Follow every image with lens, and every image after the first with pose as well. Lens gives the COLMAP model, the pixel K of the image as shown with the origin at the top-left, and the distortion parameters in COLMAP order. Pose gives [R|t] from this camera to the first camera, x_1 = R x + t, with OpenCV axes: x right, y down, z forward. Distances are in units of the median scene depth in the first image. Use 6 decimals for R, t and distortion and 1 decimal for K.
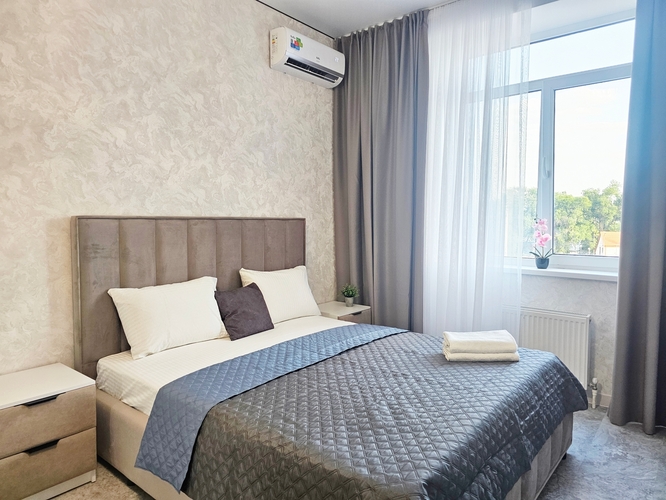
lens RADIAL K [[447.6, 0, 344.2], [0, 447.6, 243.8], [0, 0, 1]] dist [0.042553, -0.028737]
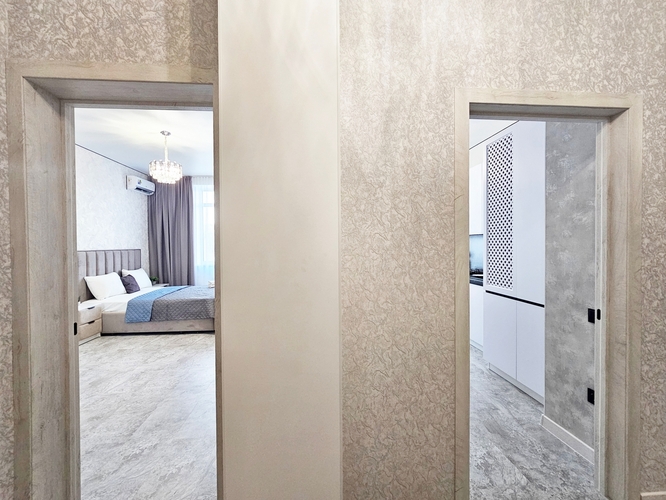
lens RADIAL K [[293.2, 0, 331.0], [0, 293.2, 245.3], [0, 0, 1]] dist [-0.011645, -0.000319]
pose [[0.722372, -0.016238, 0.691314, -0.588566], [0.051158, 0.998240, -0.030009, 0.033662], [-0.689610, 0.057044, 0.721931, -1.179778]]
